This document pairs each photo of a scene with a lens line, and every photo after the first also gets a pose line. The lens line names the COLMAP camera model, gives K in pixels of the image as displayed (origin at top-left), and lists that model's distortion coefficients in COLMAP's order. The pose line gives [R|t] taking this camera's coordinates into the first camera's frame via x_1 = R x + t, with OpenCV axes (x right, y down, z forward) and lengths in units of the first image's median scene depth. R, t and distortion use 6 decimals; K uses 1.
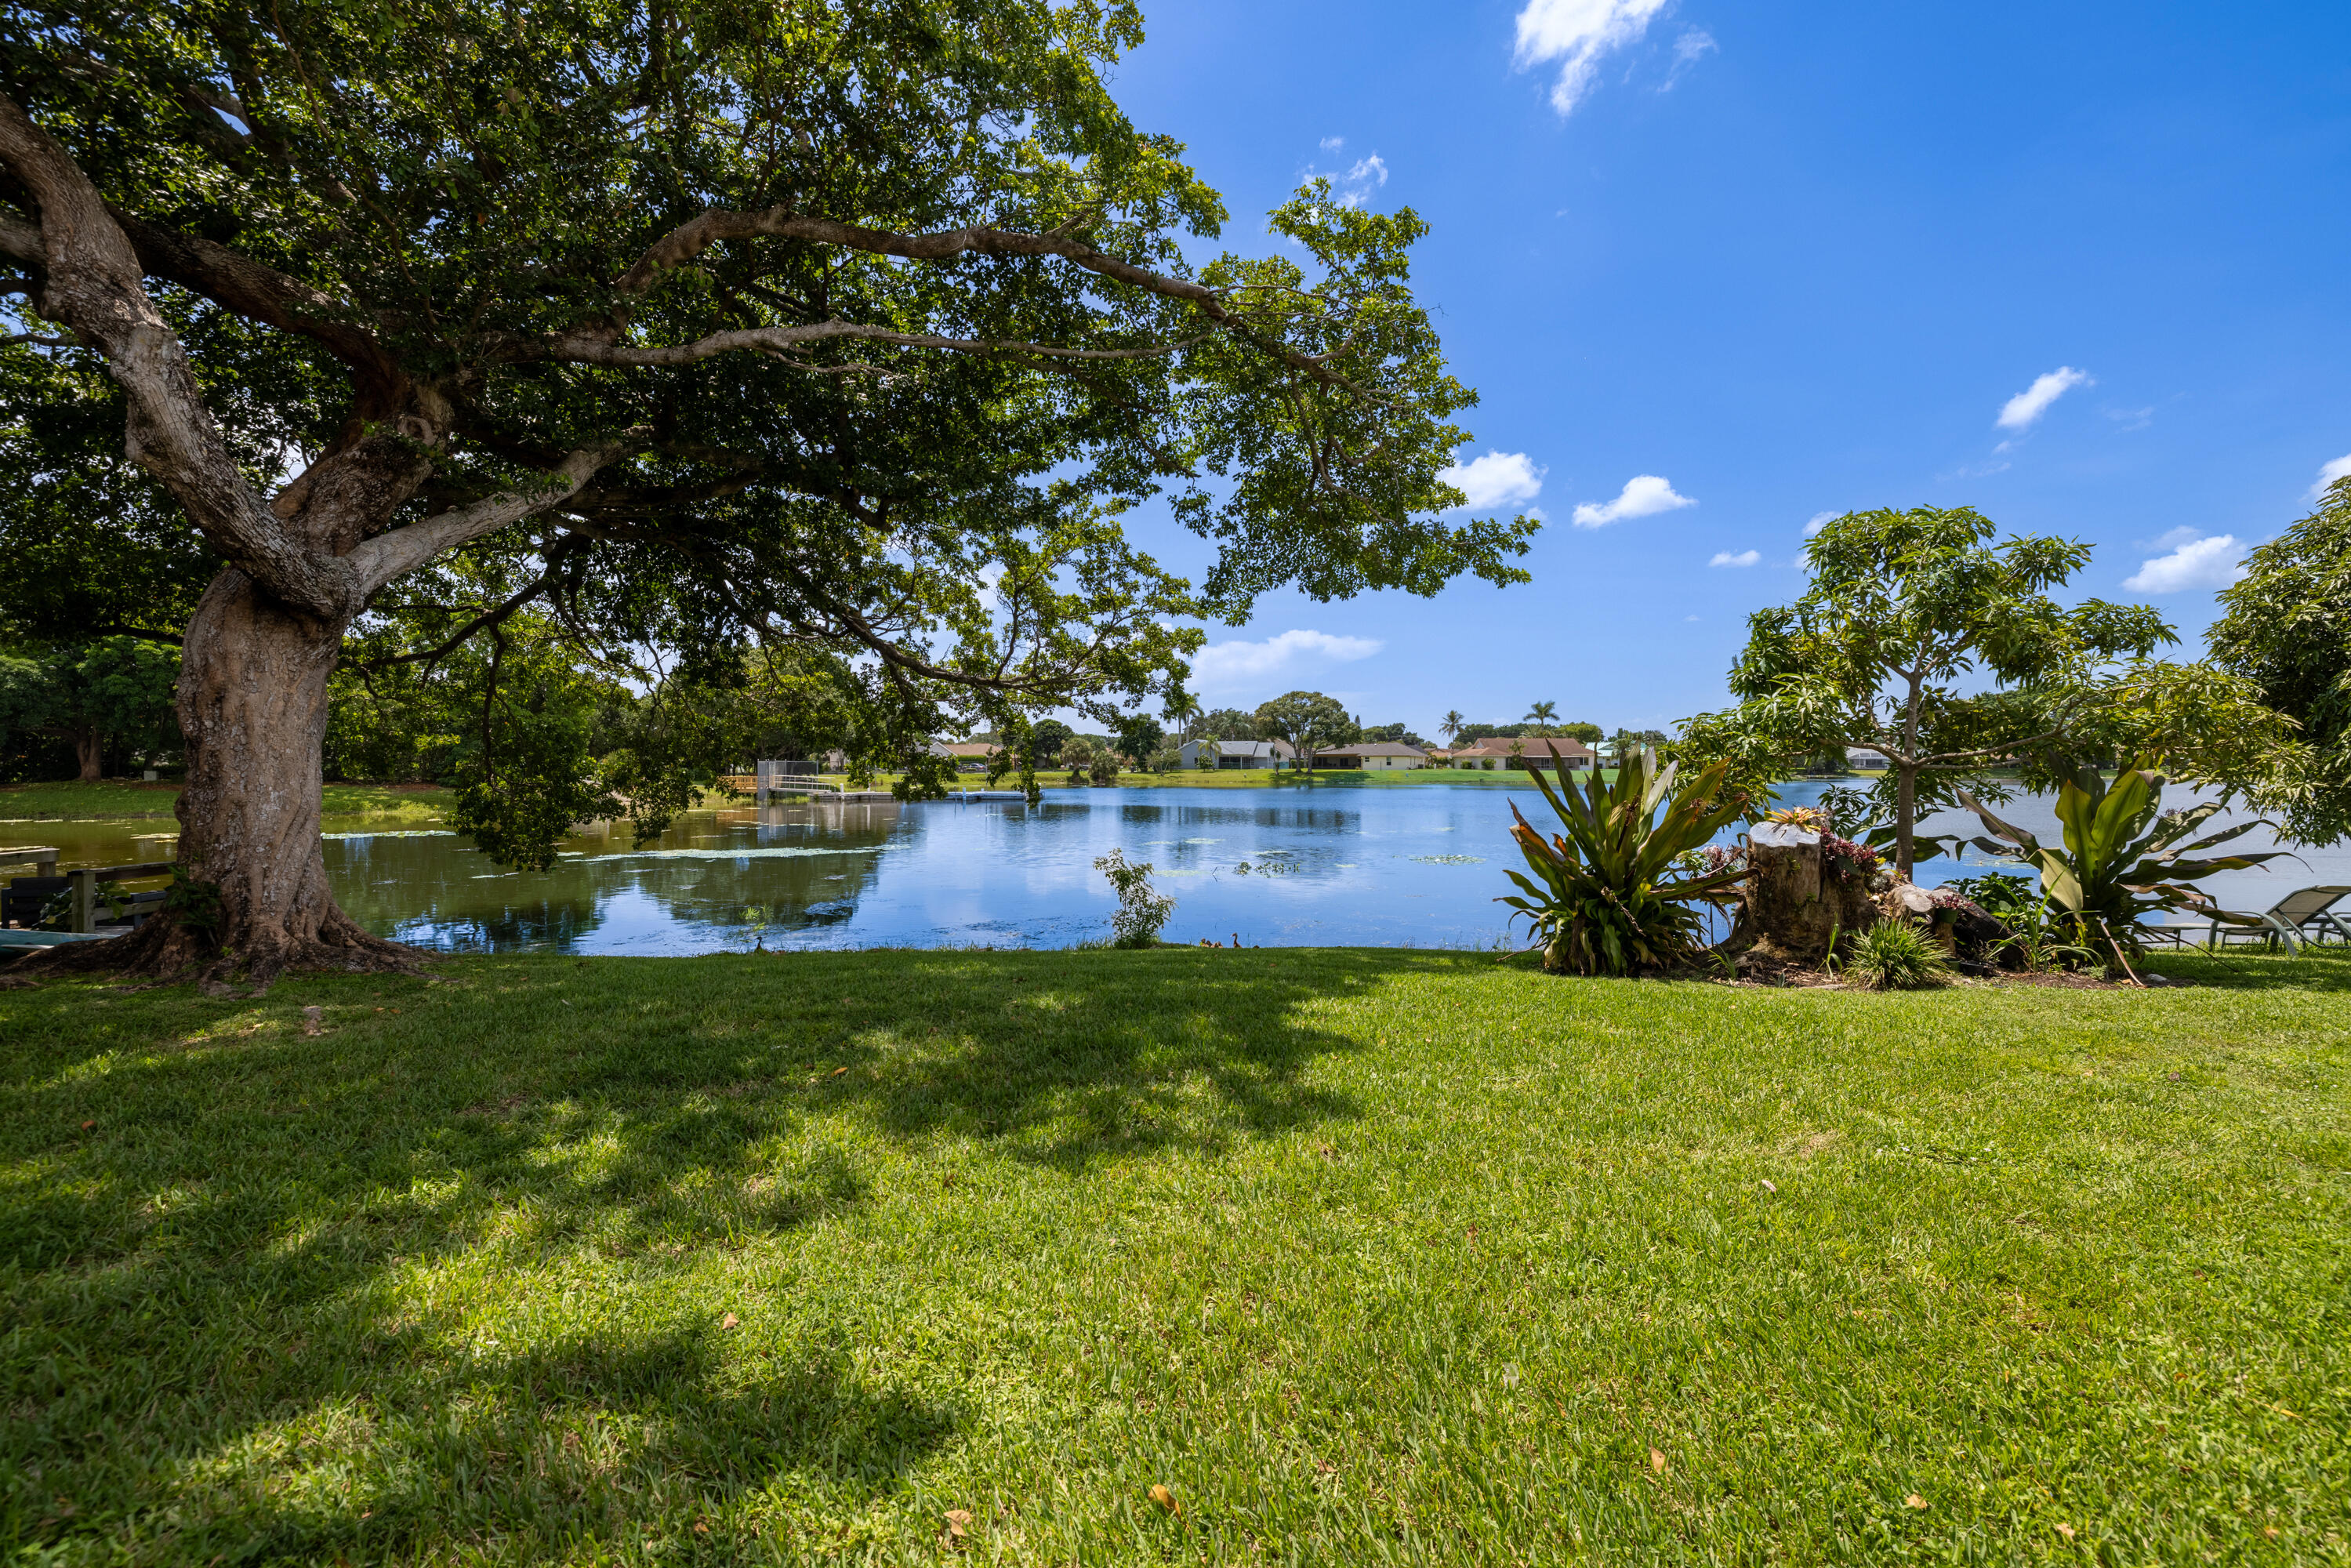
lens RADIAL K [[998.0, 0, 1169.5], [0, 998.0, 771.2], [0, 0, 1]] dist [0.004860, -0.000383]
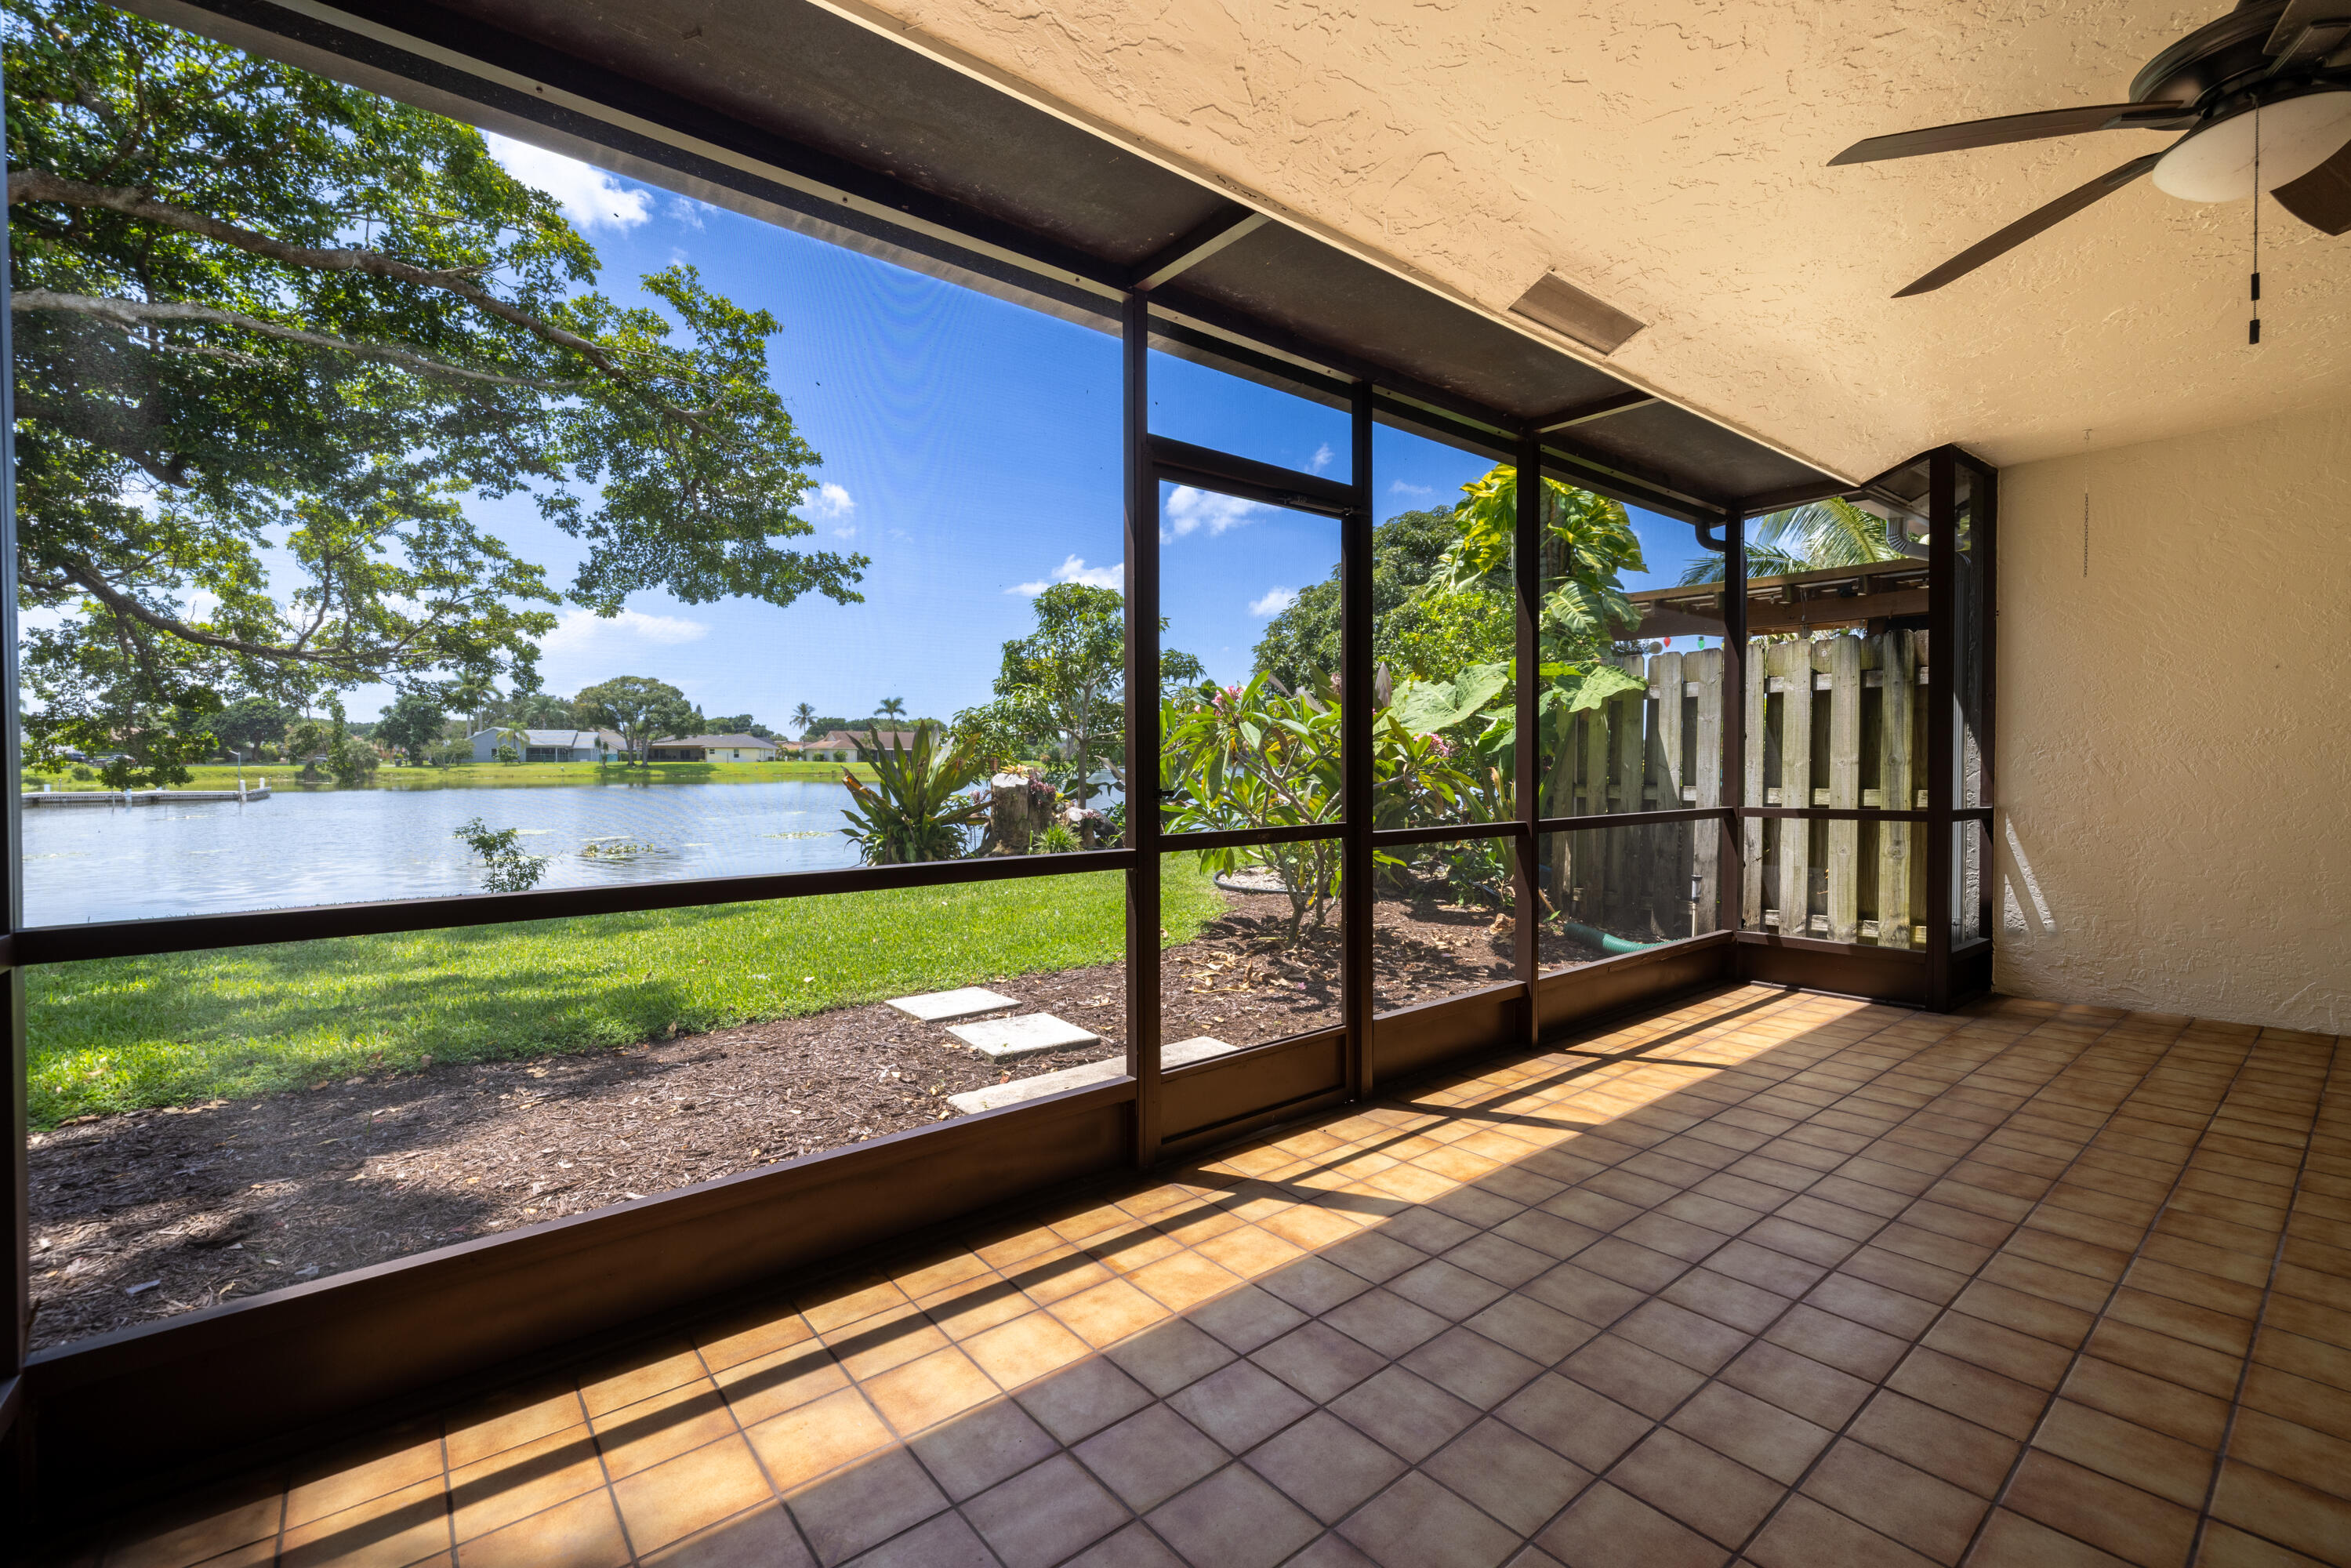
lens RADIAL K [[998.0, 0, 1173.9], [0, 998.0, 768.1], [0, 0, 1]] dist [0.004860, -0.000383]
pose [[0.807546, -0.006887, 0.589764, -0.083157], [0.005293, 0.999976, 0.004430, 0.022428], [-0.589780, -0.000456, 0.807564, -0.293044]]
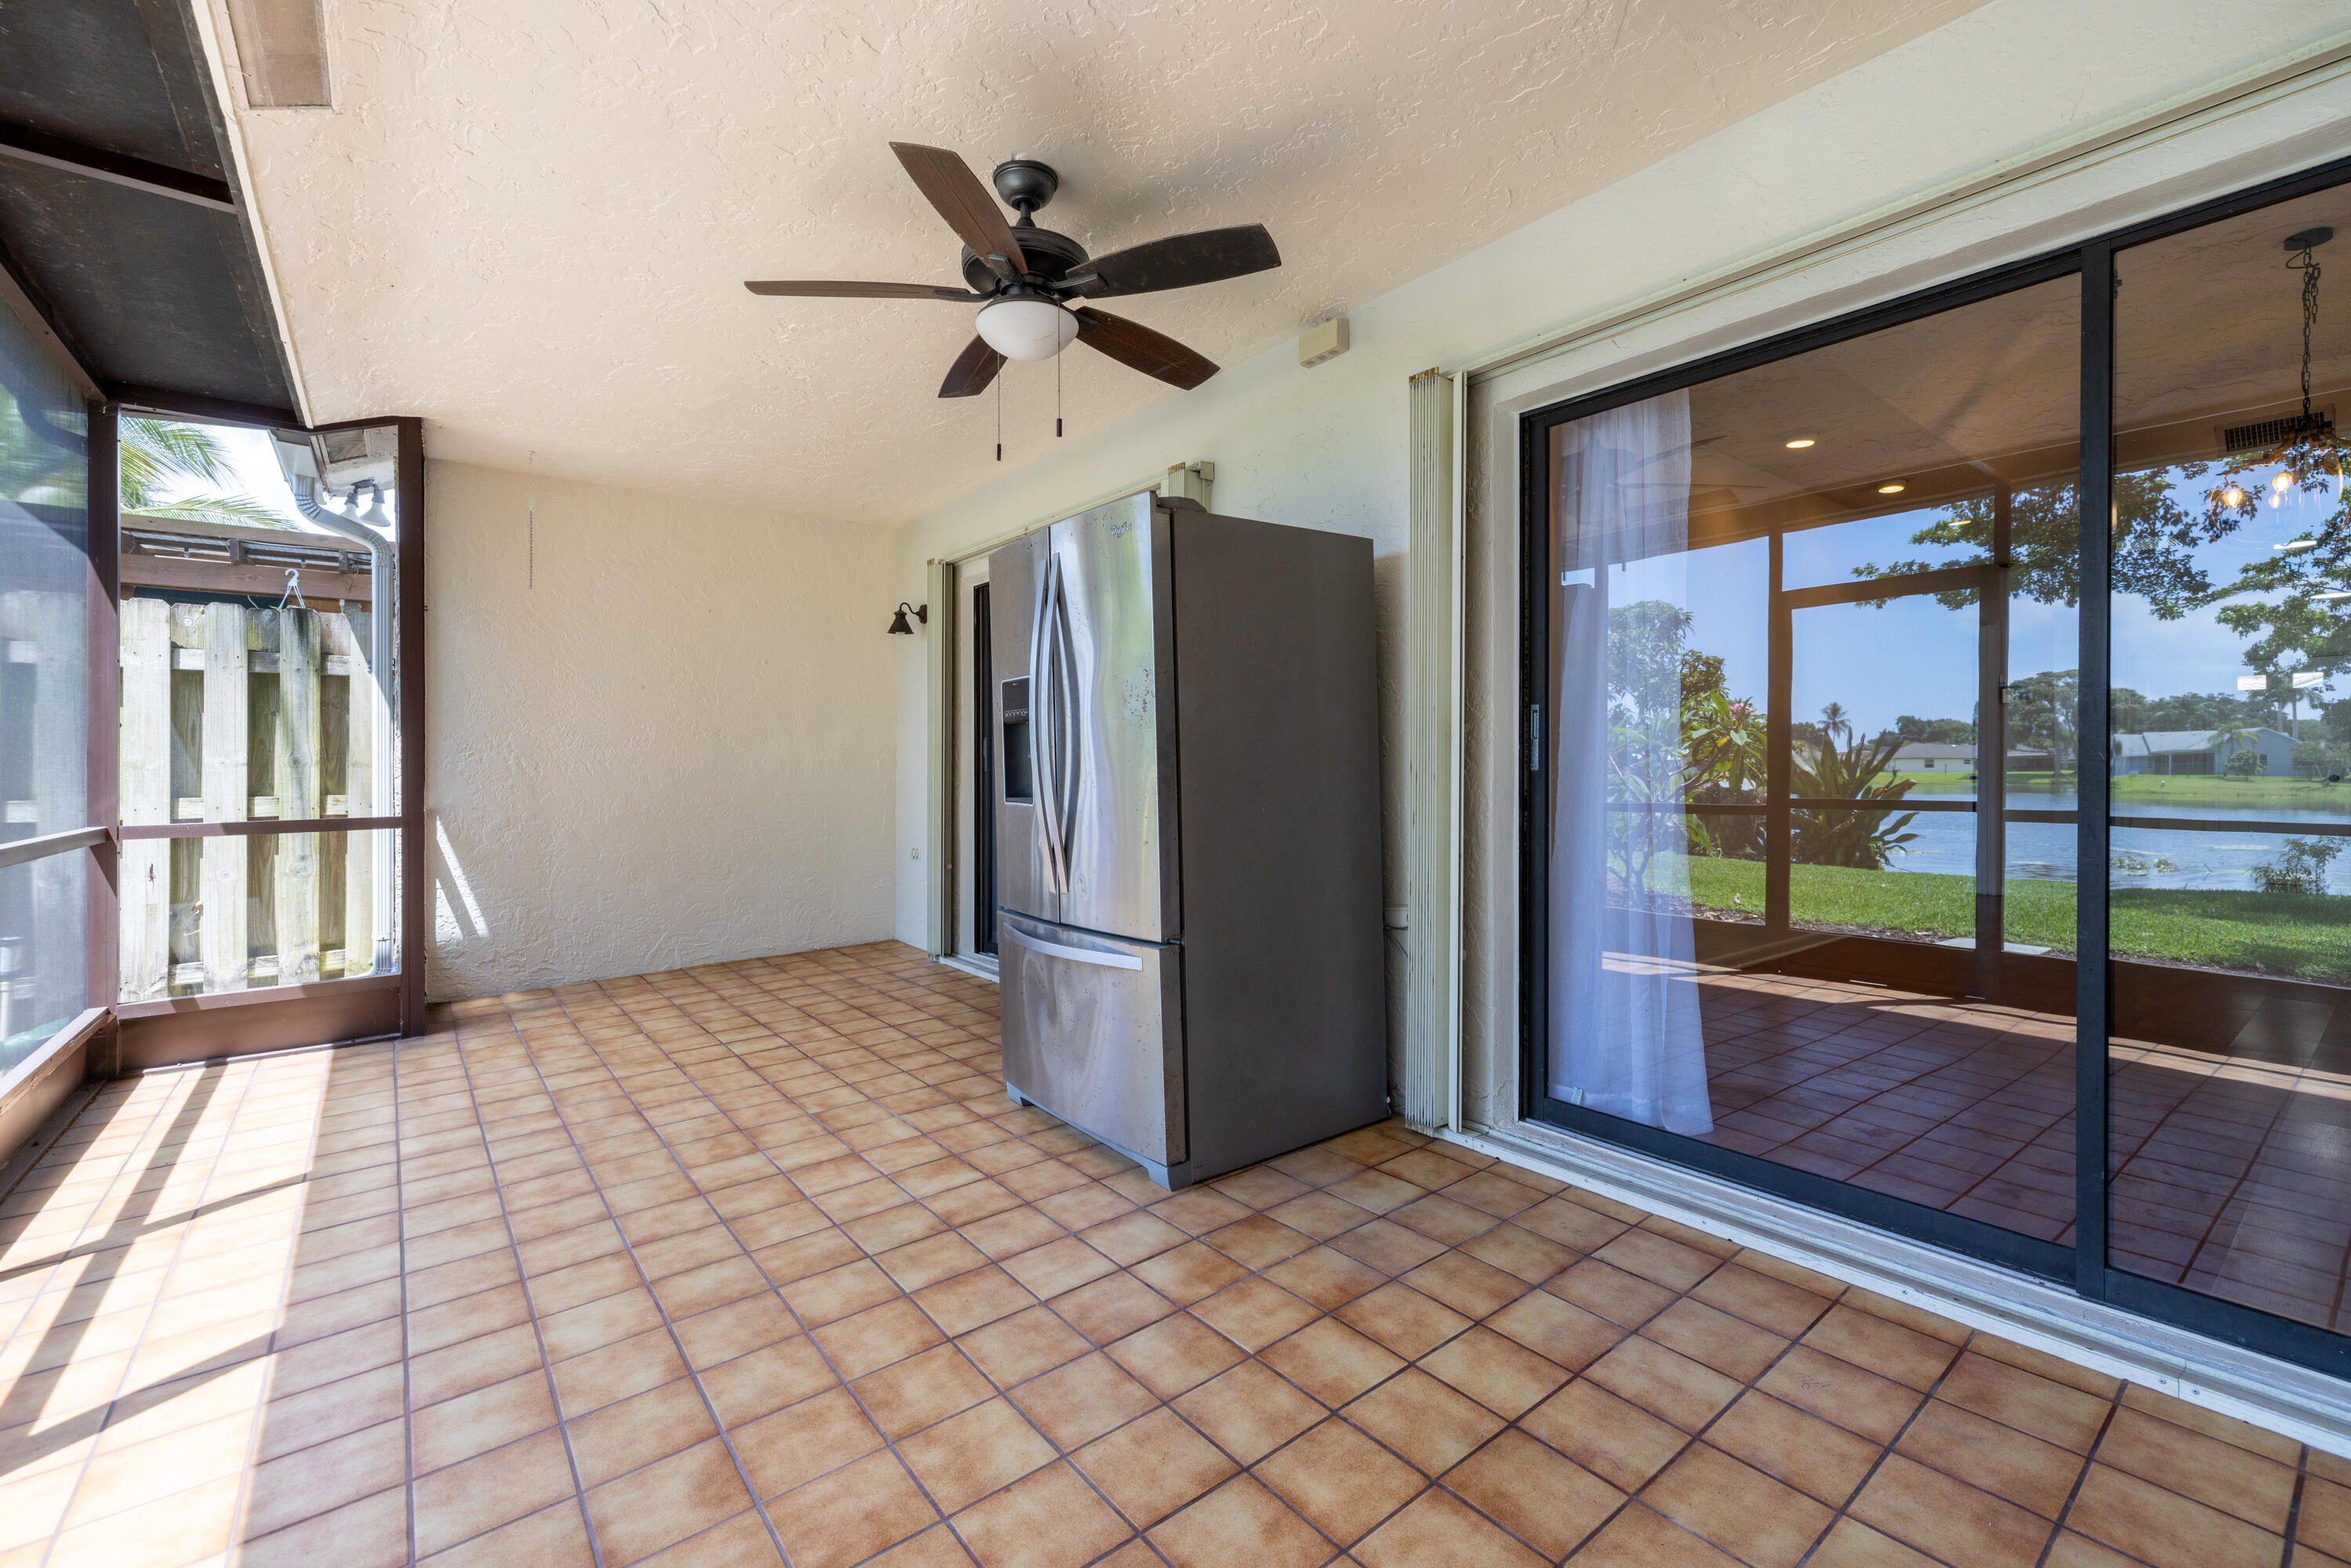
lens RADIAL K [[998.0, 0, 1165.2], [0, 998.0, 763.6], [0, 0, 1]] dist [0.004860, -0.000383]
pose [[-0.575051, 0.003304, 0.818111, -0.062490], [0.006554, 0.999978, 0.000569, 0.025027], [-0.818092, 0.005689, -0.575060, -0.191386]]
